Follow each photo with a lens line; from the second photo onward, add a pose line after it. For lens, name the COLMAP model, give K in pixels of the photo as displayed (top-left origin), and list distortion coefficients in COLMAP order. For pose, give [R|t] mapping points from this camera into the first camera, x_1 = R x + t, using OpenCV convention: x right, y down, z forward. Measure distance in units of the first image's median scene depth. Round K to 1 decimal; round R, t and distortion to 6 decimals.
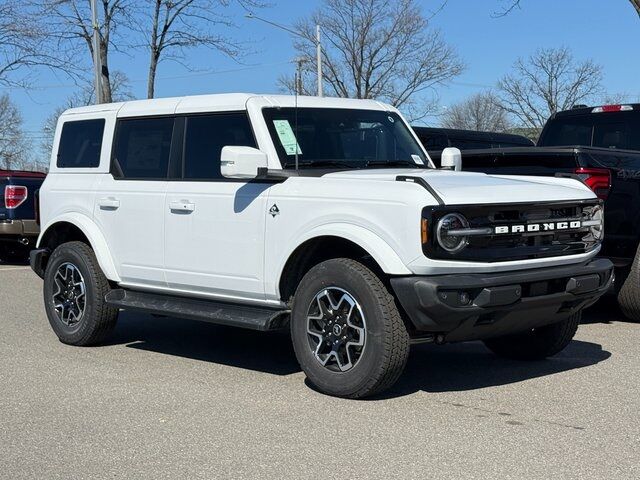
lens RADIAL K [[1074.3, 0, 318.8], [0, 1074.3, 238.6], [0, 0, 1]] dist [0.145486, 0.000000]
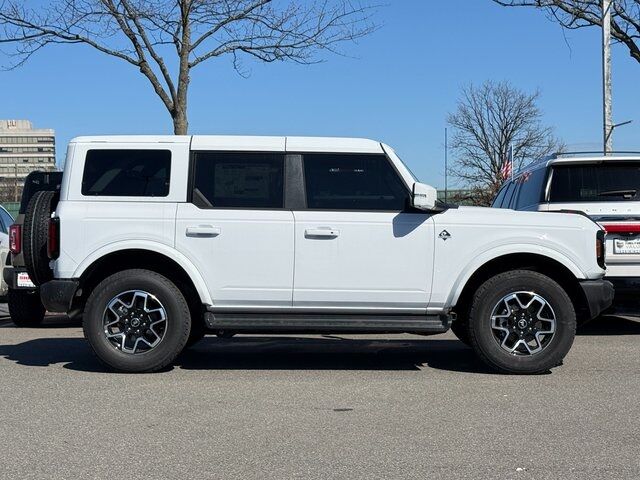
lens RADIAL K [[1074.3, 0, 320.7], [0, 1074.3, 240.5], [0, 0, 1]] dist [0.145486, 0.000000]
pose [[0.699880, 0.011298, 0.714171, -1.042637], [0.027904, 0.998679, -0.043145, 0.030565], [-0.713715, 0.050125, 0.698640, 0.225064]]
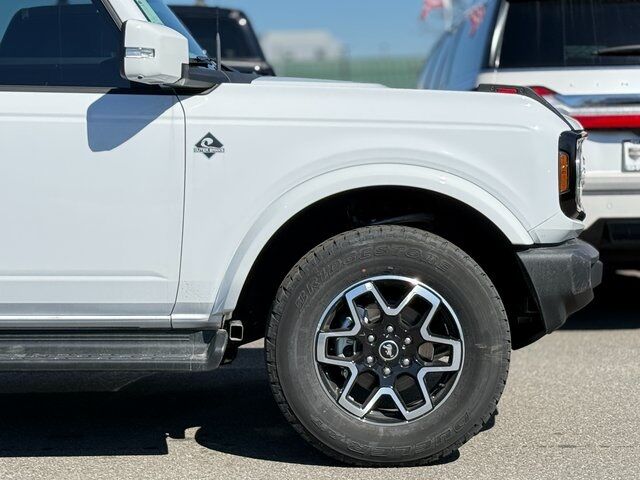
lens RADIAL K [[1518.7, 0, 319.4], [0, 1518.7, 240.9], [0, 0, 1]] dist [0.129853, 0.000000]
pose [[0.672834, -0.047936, 0.738239, -0.566329], [0.037453, 0.998826, 0.030722, 0.000291], [-0.738845, 0.006978, 0.673840, 0.450081]]
